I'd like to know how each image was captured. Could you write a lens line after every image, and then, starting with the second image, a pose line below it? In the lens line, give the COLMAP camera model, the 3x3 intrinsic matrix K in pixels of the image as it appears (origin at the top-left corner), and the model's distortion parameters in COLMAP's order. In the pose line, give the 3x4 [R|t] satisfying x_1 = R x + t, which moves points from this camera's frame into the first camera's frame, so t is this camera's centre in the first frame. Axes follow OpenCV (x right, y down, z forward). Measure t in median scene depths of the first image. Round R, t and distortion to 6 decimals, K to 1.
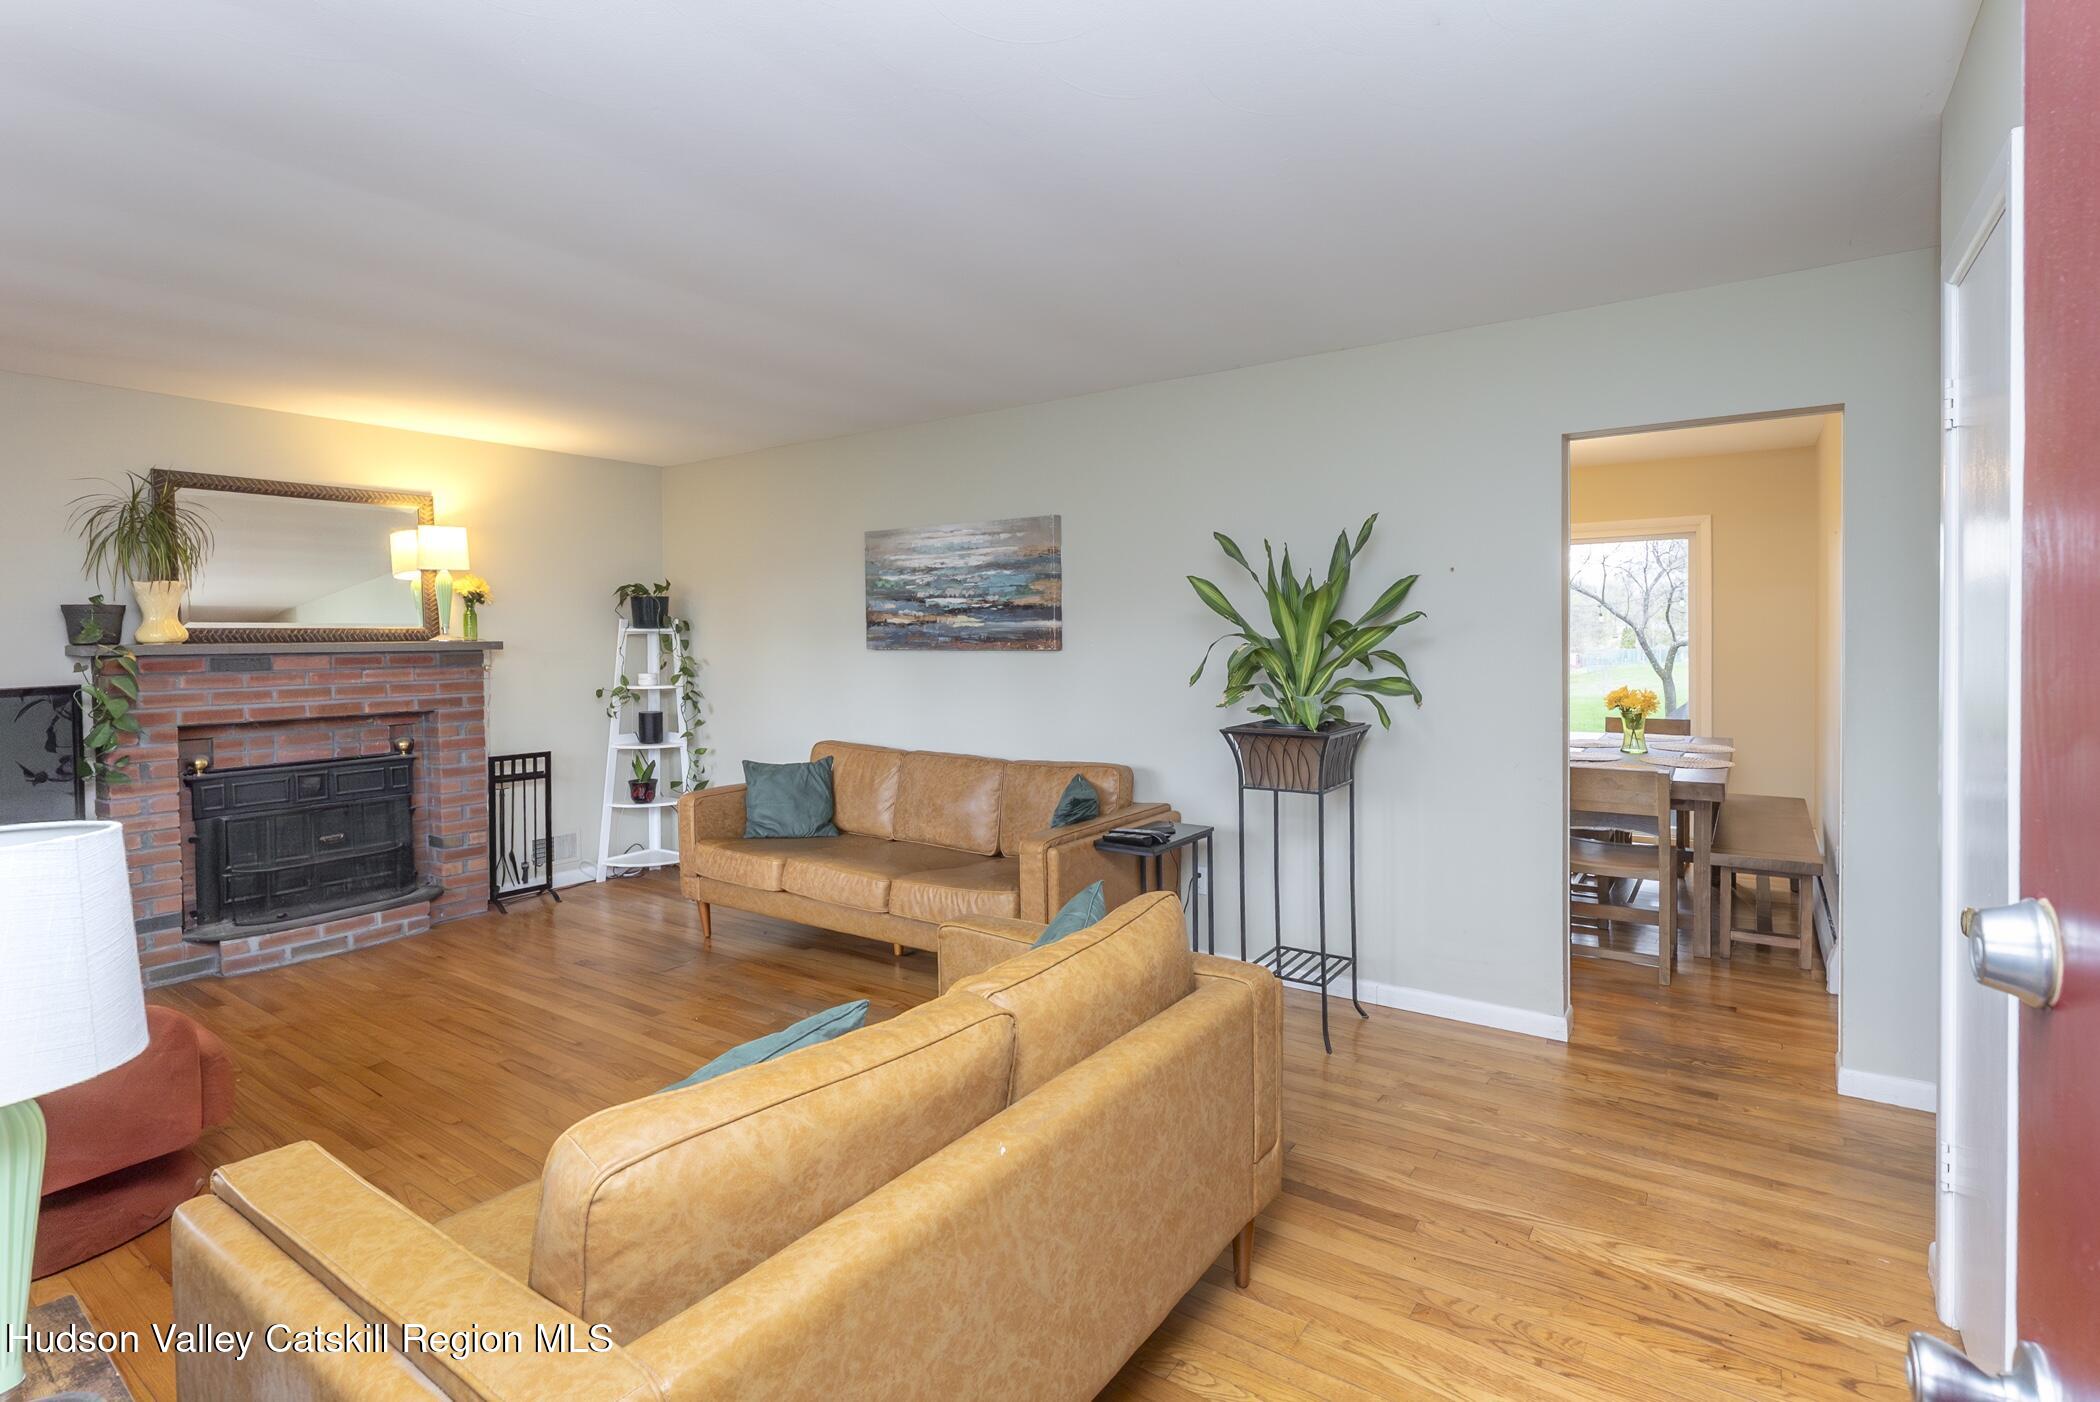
lens RADIAL K [[1055.2, 0, 1057.8], [0, 1055.2, 652.4], [0, 0, 1]] dist [-0.012528, 0.000965]
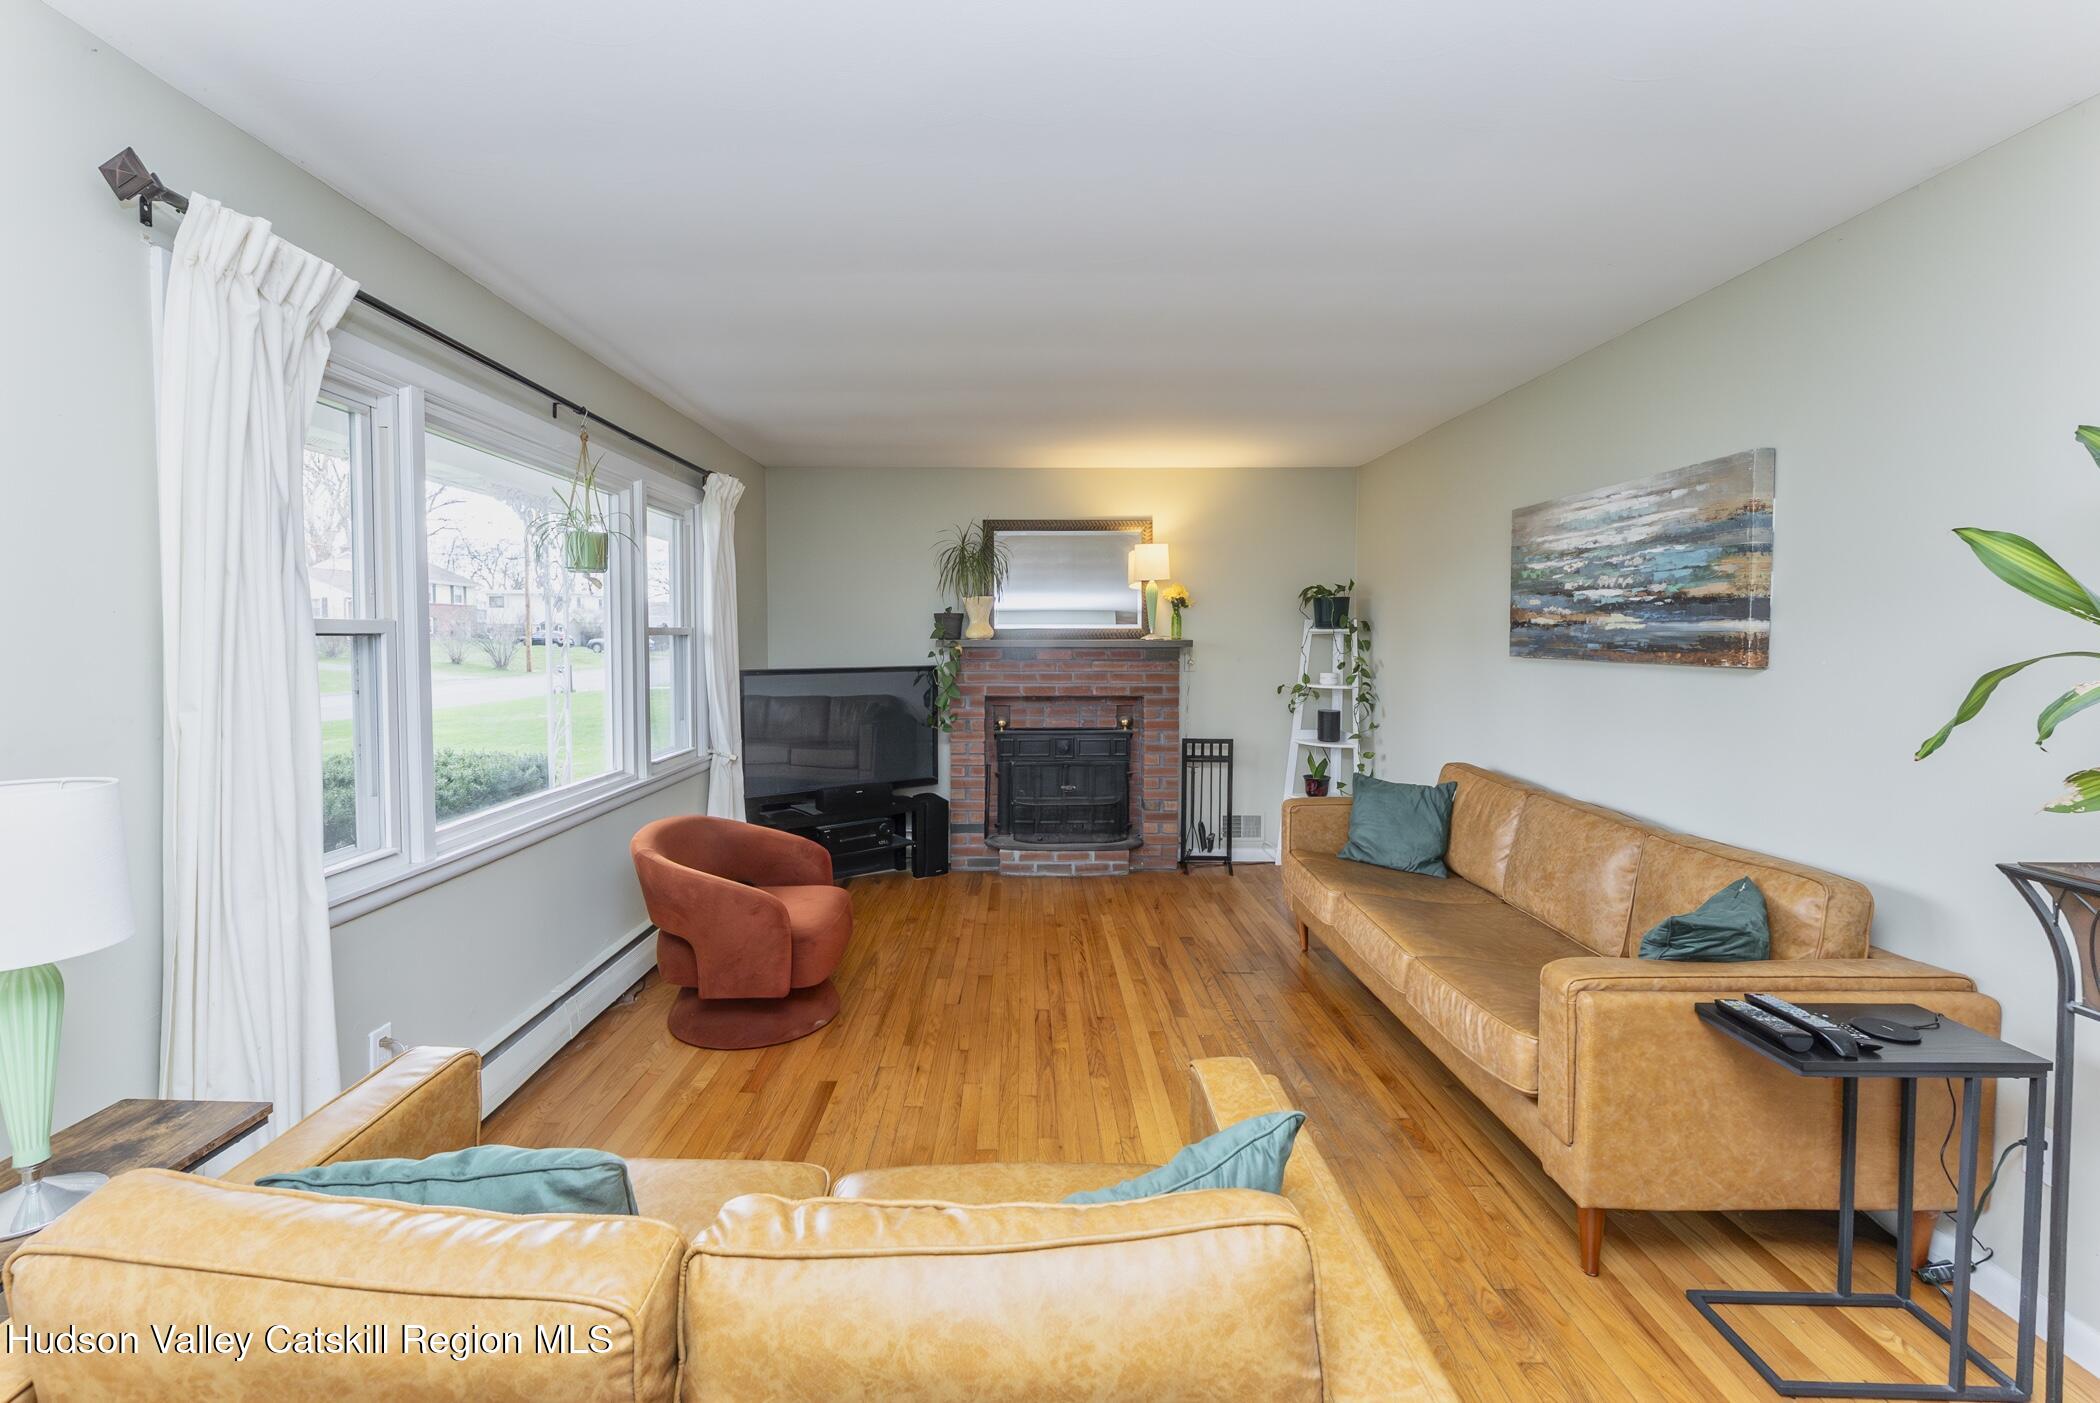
lens RADIAL K [[870.0, 0, 1001.0], [0, 870.0, 667.5], [0, 0, 1]] dist [0.000564, 0.000139]
pose [[0.558078, 0.039699, -0.828838, 0.161056], [-0.017753, 0.999197, 0.035906, -0.012012], [0.829598, -0.005324, 0.558335, 0.321198]]
